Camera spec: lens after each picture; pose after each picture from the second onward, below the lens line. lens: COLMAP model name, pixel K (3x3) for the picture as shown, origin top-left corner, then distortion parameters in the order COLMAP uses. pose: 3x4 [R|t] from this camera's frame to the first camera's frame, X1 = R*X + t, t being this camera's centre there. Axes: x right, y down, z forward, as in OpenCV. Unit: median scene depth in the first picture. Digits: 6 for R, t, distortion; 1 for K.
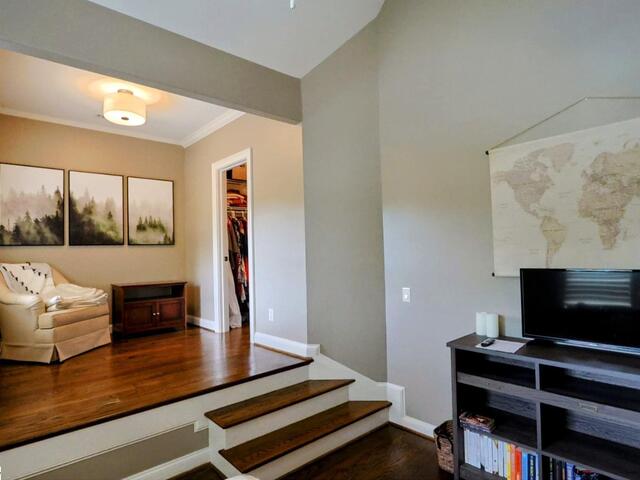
lens RADIAL K [[361.4, 0, 319.0], [0, 361.4, 242.2], [0, 0, 1]] dist [-0.025822, 0.002018]
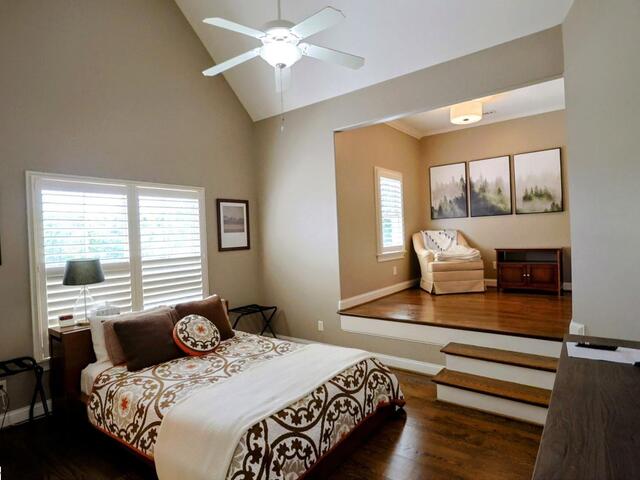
lens RADIAL K [[361.4, 0, 318.7], [0, 361.4, 239.1], [0, 0, 1]] dist [-0.025822, 0.002018]
pose [[0.186349, 0.029008, -0.982055, 0.528502], [0.066365, 0.996909, 0.042039, -0.002983], [0.980240, -0.073008, 0.183848, 0.166449]]
